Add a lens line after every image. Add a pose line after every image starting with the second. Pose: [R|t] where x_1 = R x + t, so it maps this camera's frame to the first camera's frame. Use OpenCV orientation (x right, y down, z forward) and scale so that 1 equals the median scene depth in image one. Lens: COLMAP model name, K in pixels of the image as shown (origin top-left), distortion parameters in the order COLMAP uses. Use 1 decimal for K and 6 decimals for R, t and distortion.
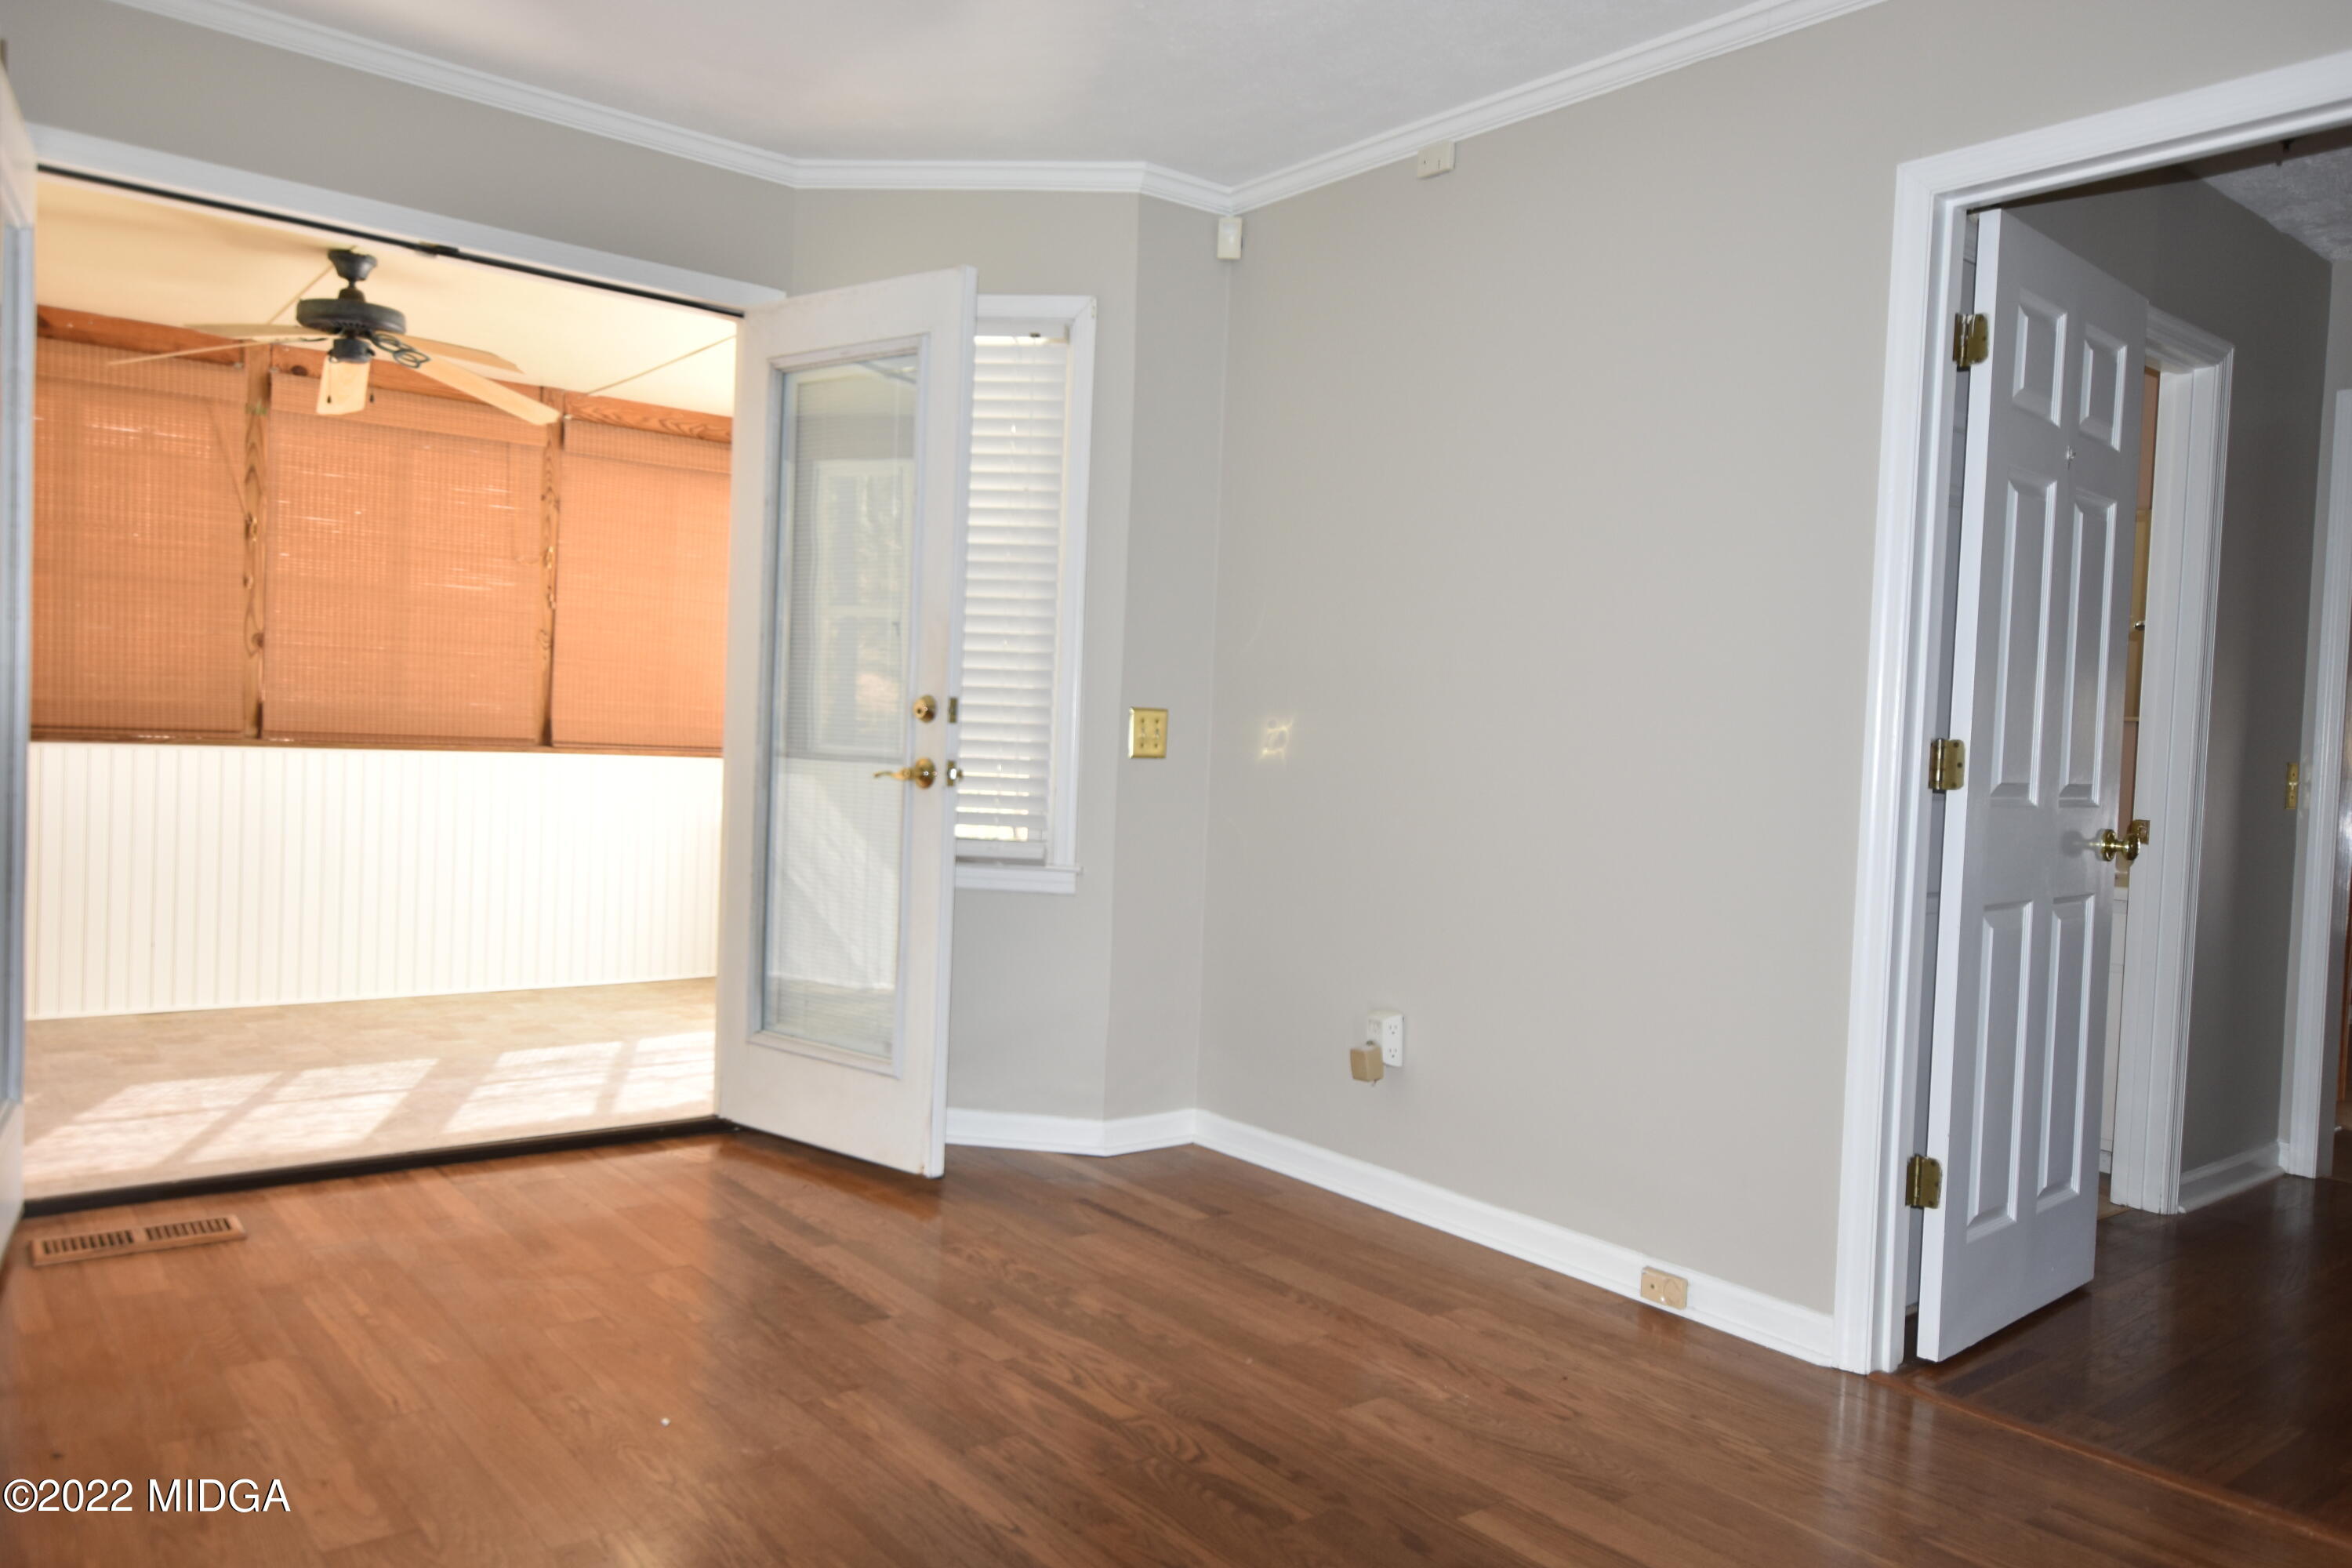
lens RADIAL K [[1635.4, 0, 1176.0], [0, 1635.4, 784.0], [0, 0, 1]] dist [0.014037, 0.000786]
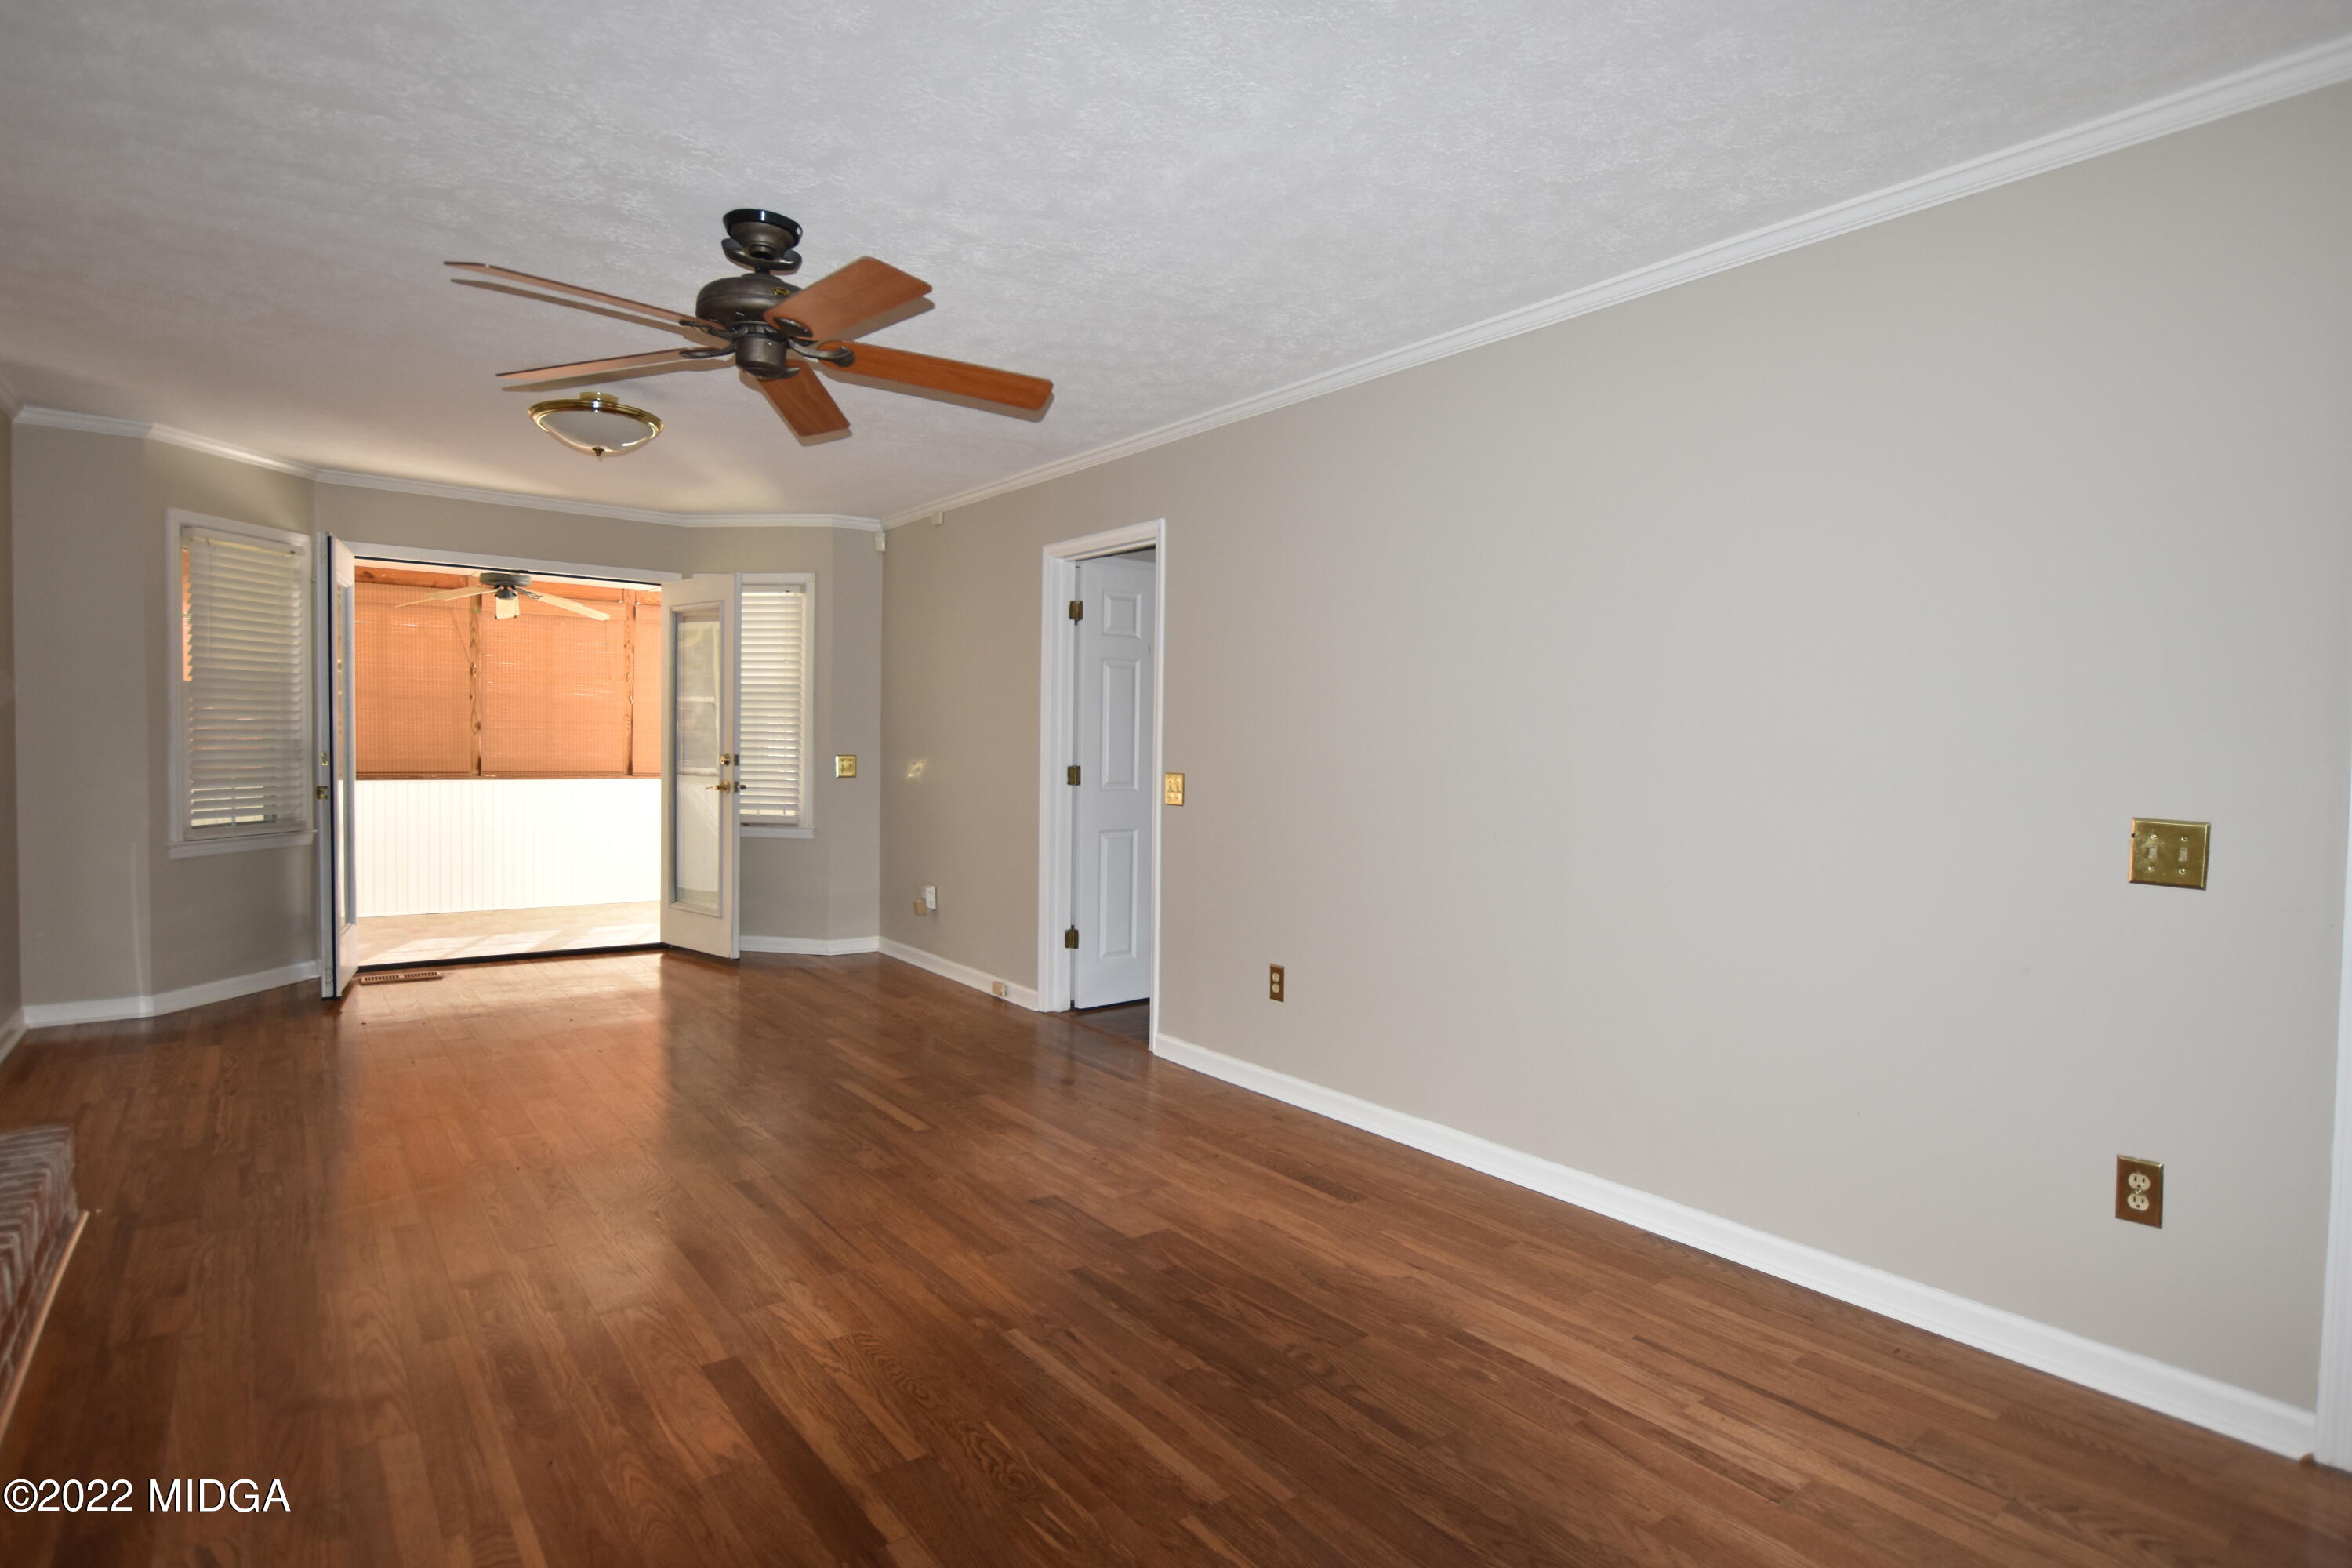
lens RADIAL K [[1211.3, 0, 1176.0], [0, 1211.3, 784.0], [0, 0, 1]] dist [-0.001954, -0.000304]
pose [[0.999052, -0.022760, -0.037116, 0.486530], [0.022738, 0.999741, -0.001019, 0.004902], [0.037130, 0.000174, 0.999310, -0.623366]]
